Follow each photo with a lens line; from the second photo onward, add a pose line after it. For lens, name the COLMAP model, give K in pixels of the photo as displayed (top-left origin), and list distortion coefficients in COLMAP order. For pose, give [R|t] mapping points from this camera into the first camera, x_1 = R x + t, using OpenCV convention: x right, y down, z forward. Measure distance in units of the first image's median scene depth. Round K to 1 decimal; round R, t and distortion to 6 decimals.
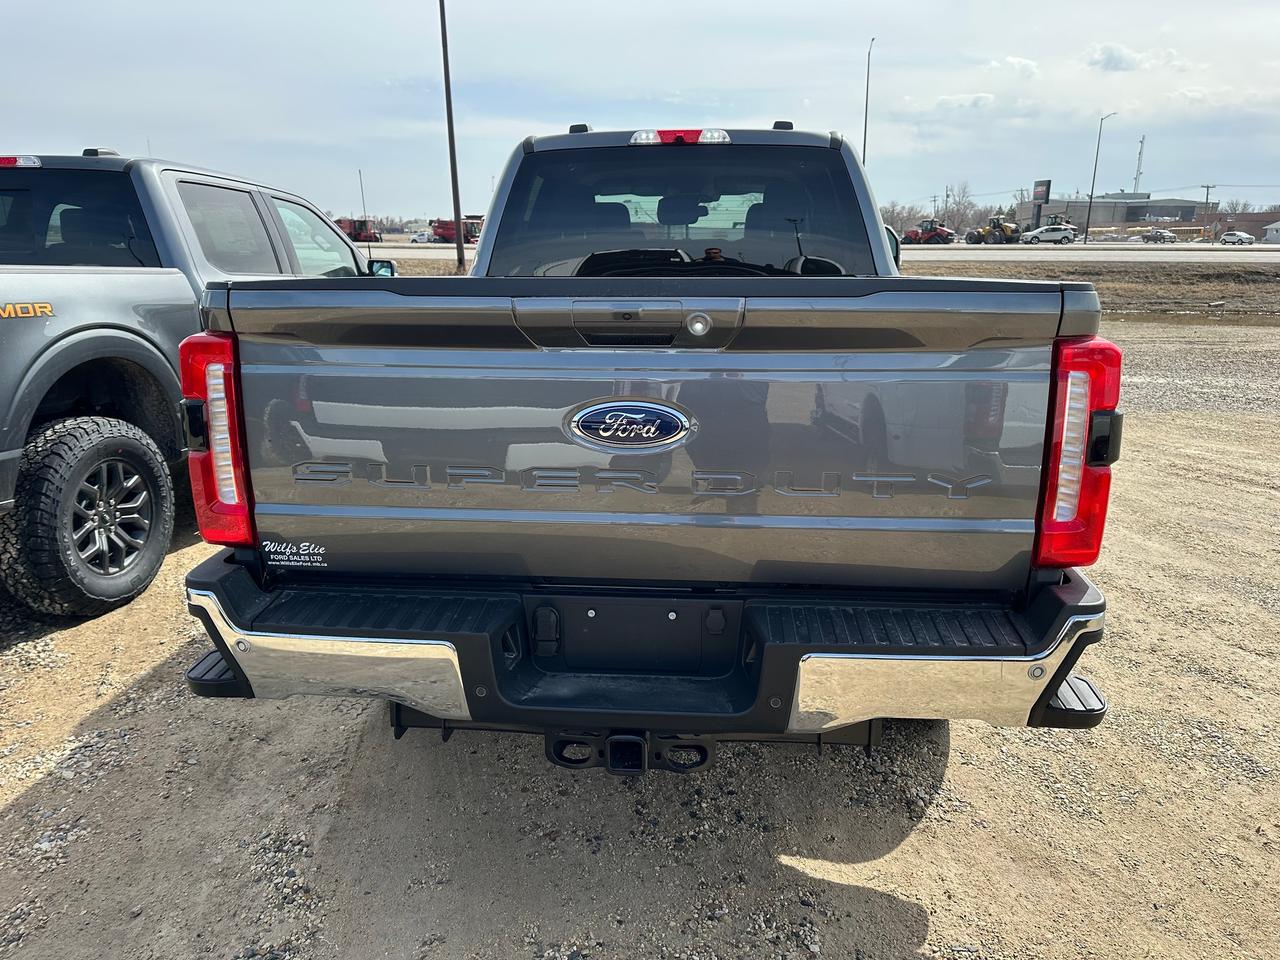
lens RADIAL K [[908.3, 0, 641.6], [0, 908.3, 478.1], [0, 0, 1]] dist [0.025921, -0.035115]
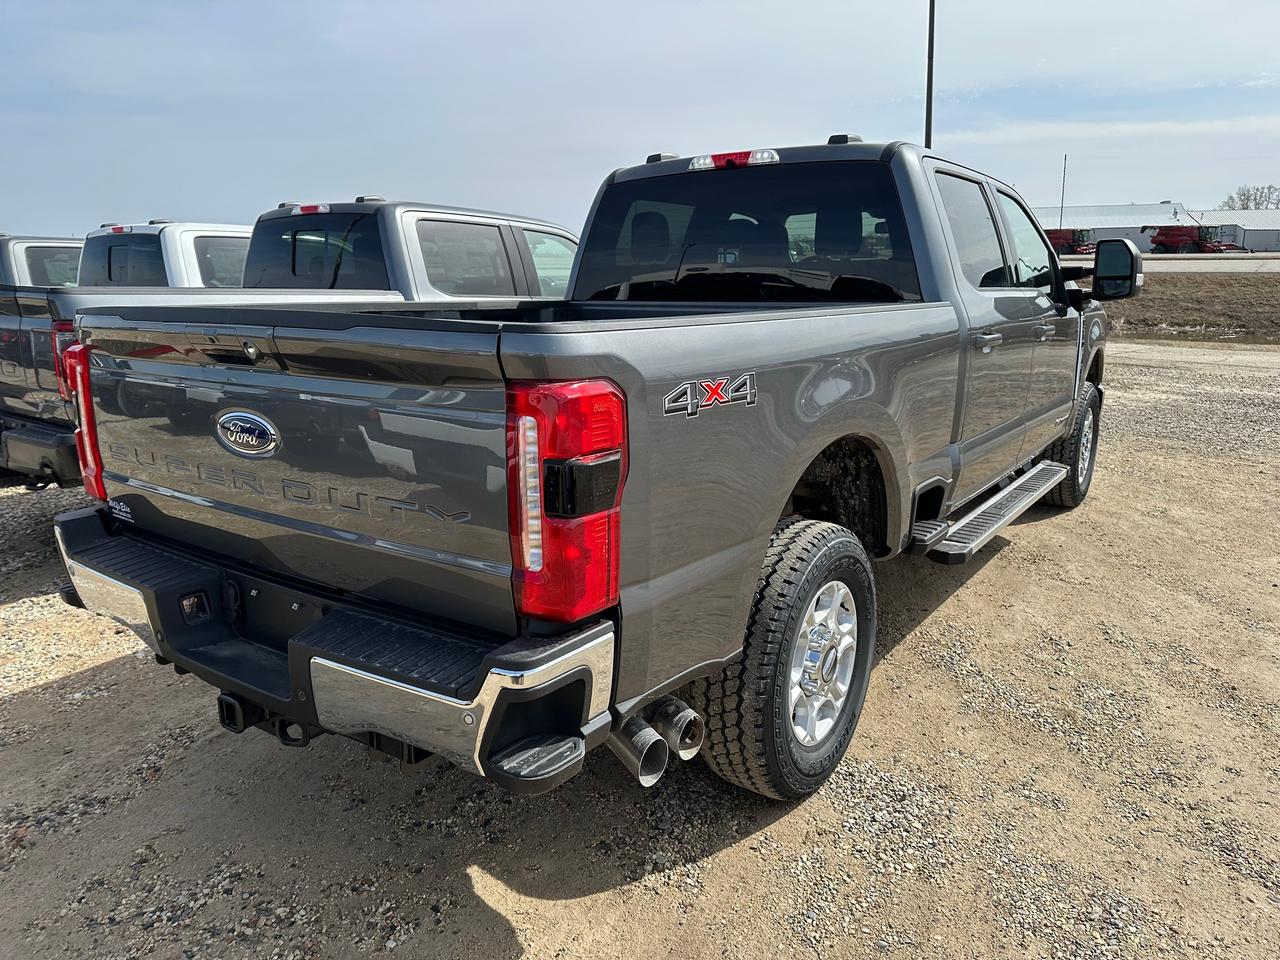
lens RADIAL K [[908.3, 0, 632.2], [0, 908.3, 479.7], [0, 0, 1]] dist [0.025921, -0.035115]
pose [[0.859672, 0.107398, -0.499430, 0.476042], [-0.114155, 0.993316, 0.017108, -0.035660], [0.497929, 0.042305, 0.866185, 0.107843]]
